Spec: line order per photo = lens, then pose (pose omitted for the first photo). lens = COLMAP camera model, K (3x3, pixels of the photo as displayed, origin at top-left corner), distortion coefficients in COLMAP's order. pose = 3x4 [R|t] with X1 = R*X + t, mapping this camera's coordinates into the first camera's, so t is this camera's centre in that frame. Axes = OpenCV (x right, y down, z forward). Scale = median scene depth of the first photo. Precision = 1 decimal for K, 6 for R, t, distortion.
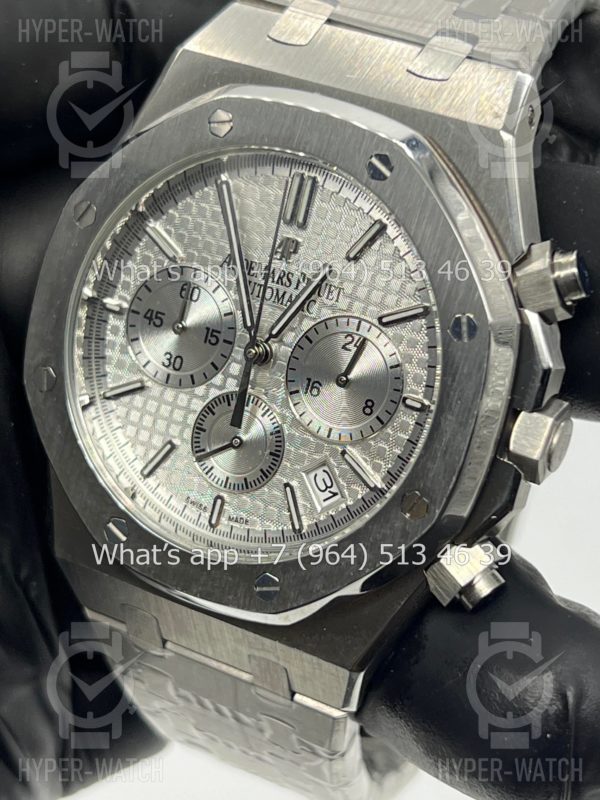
lens RADIAL K [[1895.3, 0, 300.9], [0, 1895.3, 399.8], [0, 0, 1]] dist [0.196387, 0.000000]
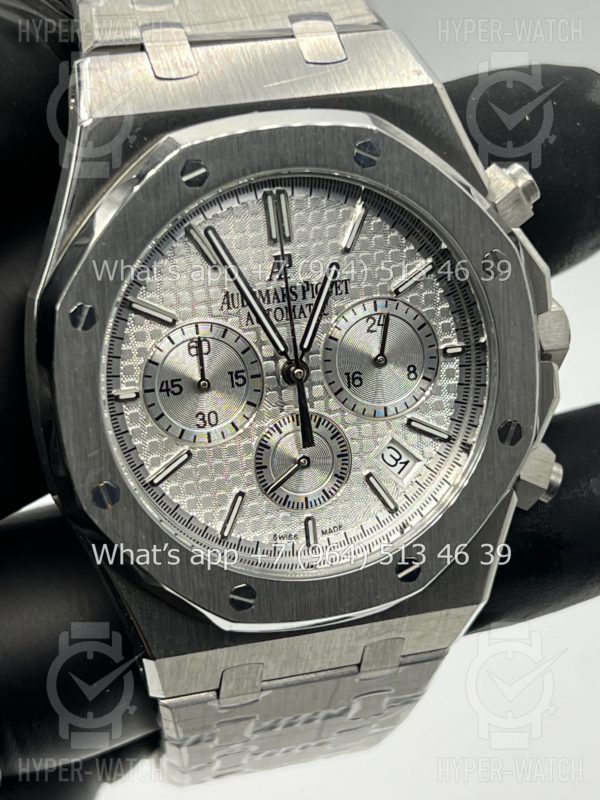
lens RADIAL K [[1895.3, 0, 296.6], [0, 1895.3, 398.2], [0, 0, 1]] dist [0.196387, 0.000000]
pose [[0.707367, -0.416944, 0.570780, -0.608310], [0.382063, 0.904909, 0.187529, -0.202365], [-0.594693, 0.085422, 0.799402, 0.191968]]
